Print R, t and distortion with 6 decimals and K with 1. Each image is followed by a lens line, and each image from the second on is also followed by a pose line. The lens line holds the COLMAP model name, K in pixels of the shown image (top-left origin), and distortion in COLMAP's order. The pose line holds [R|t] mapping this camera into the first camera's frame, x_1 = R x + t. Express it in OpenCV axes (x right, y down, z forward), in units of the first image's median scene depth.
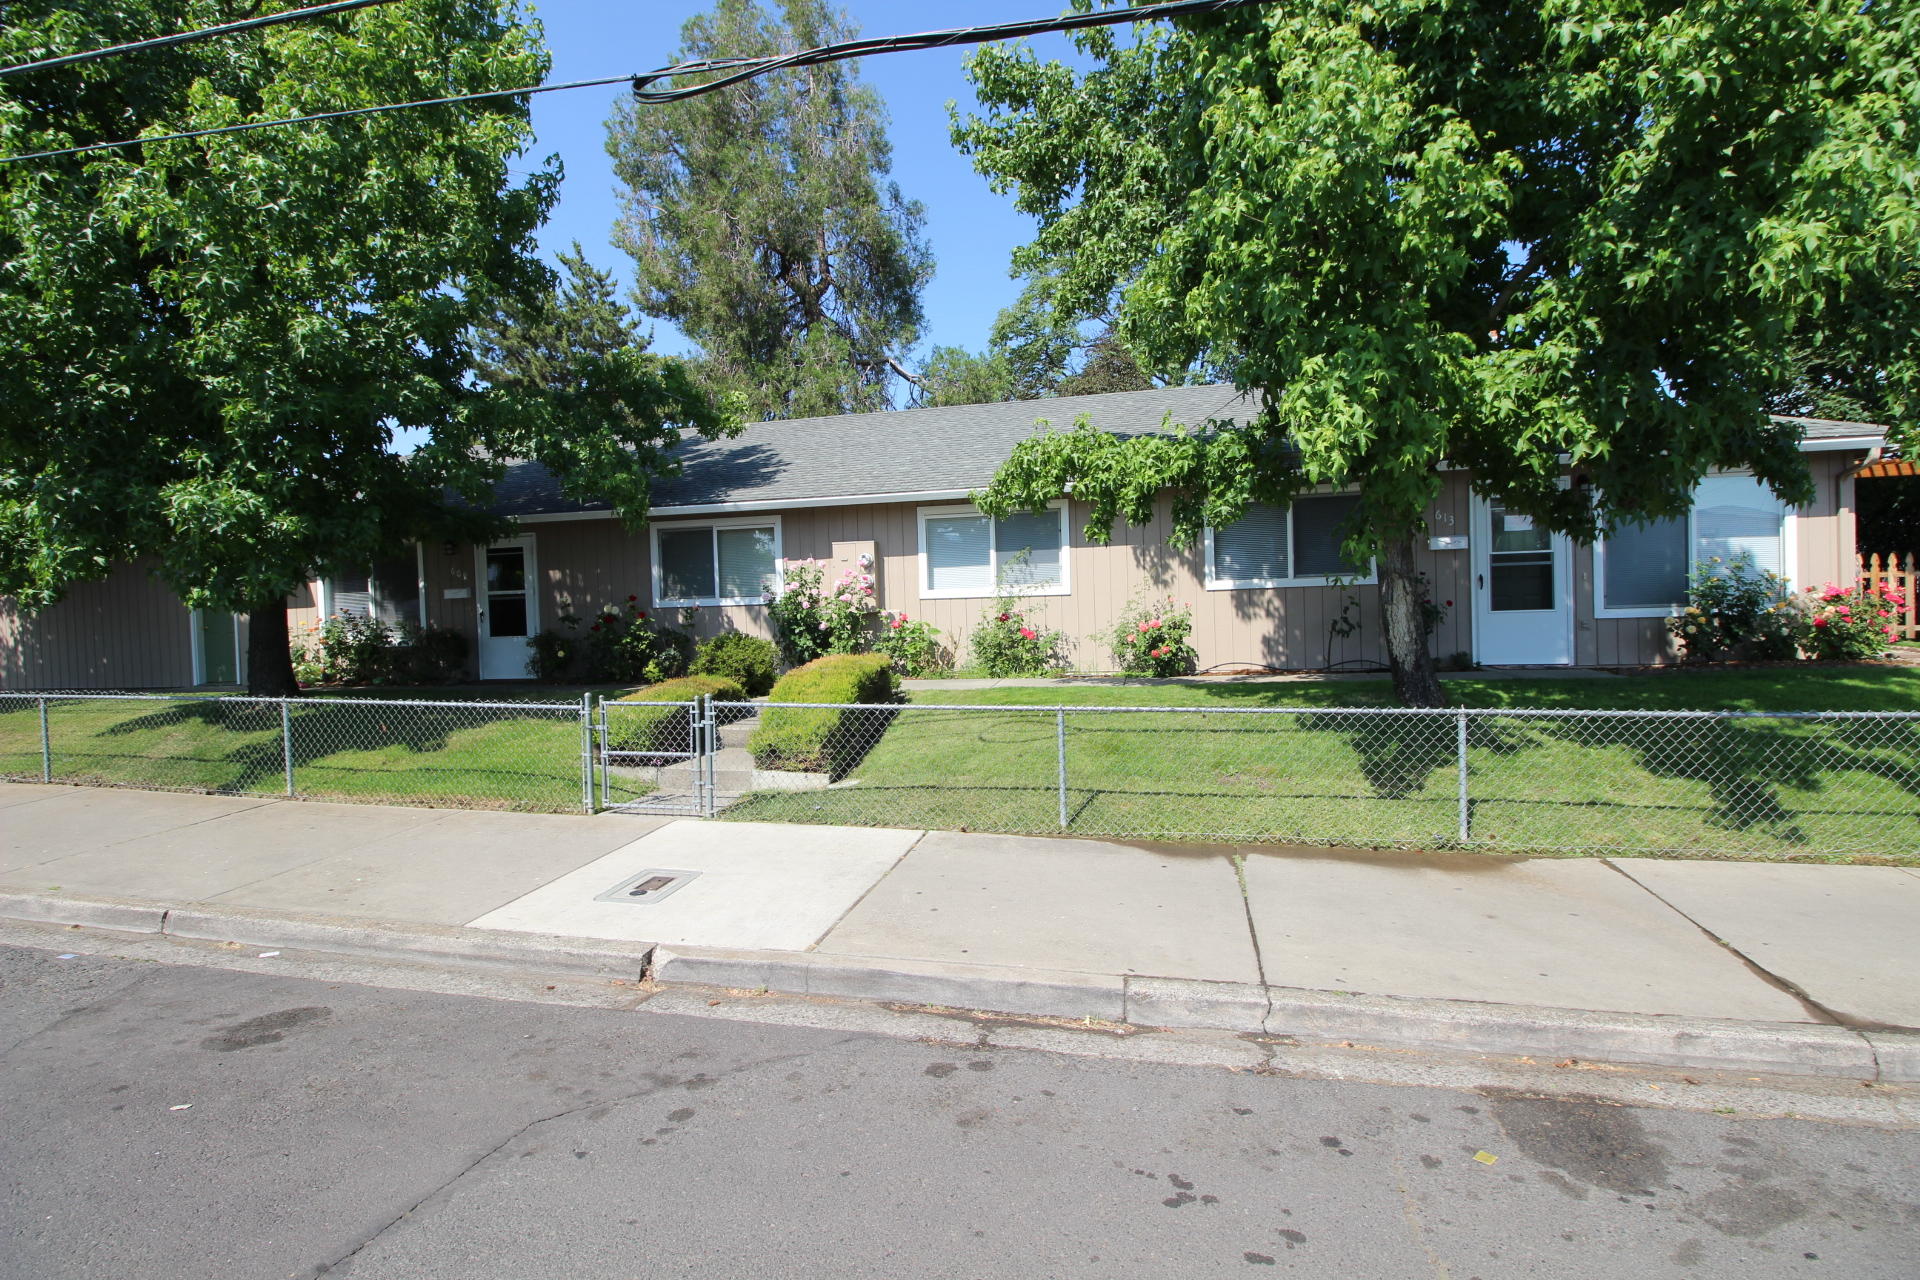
lens RADIAL K [[937.8, 0, 930.0], [0, 937.8, 637.8], [0, 0, 1]] dist [-0.000977, -0.000730]
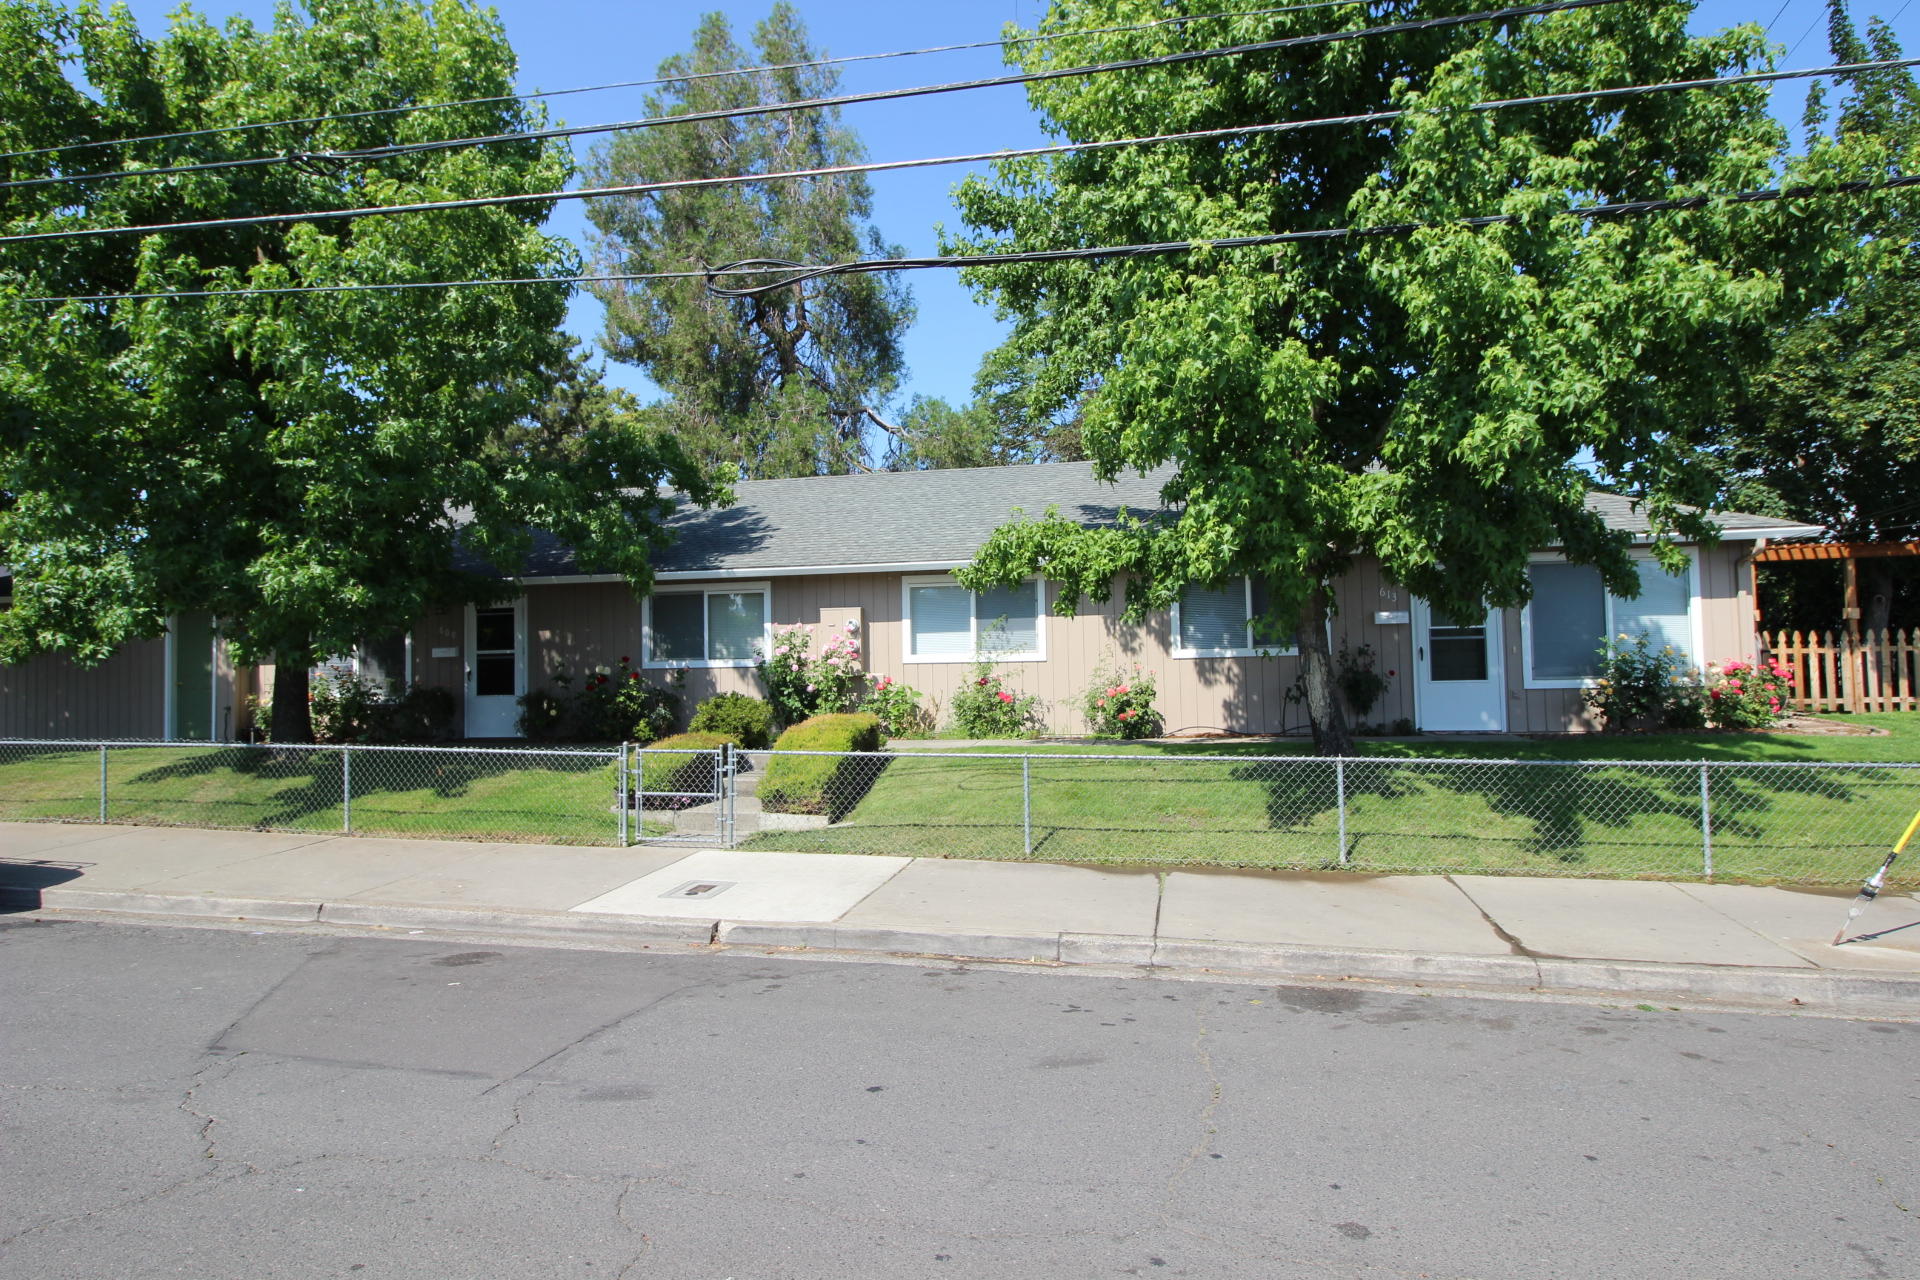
lens RADIAL K [[1024.0, 0, 960.0], [0, 1024.0, 640.0], [0, 0, 1]] dist [0.002136, 0.000457]
pose [[0.998510, 0.013039, 0.052987, -0.011463], [-0.009700, 0.997980, -0.062781, 0.005341], [-0.053698, 0.062173, 0.996620, -0.199769]]
